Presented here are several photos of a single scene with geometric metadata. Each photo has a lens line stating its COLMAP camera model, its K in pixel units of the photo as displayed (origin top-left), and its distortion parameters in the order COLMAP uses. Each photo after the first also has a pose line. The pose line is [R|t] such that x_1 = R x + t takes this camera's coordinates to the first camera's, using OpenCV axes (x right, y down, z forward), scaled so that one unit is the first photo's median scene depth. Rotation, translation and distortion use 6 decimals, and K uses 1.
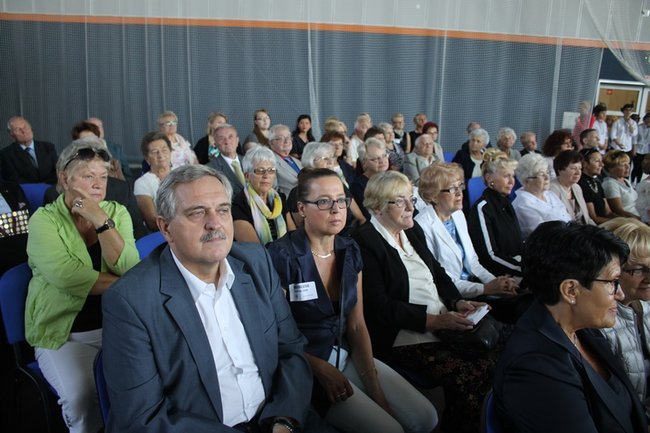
lens RADIAL K [[546.8, 0, 313.9], [0, 546.8, 210.8], [0, 0, 1]] dist [-0.157435, 0.140216]
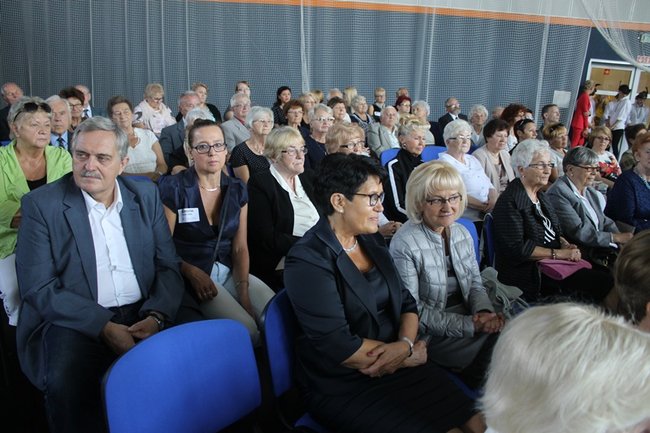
lens RADIAL K [[546.8, 0, 313.9], [0, 546.8, 210.8], [0, 0, 1]] dist [-0.157435, 0.140216]
pose [[0.999201, 0.024645, -0.031455, 0.217134], [-0.023311, 0.998842, 0.042088, 0.053432], [0.032456, -0.041321, 0.998619, -0.173016]]
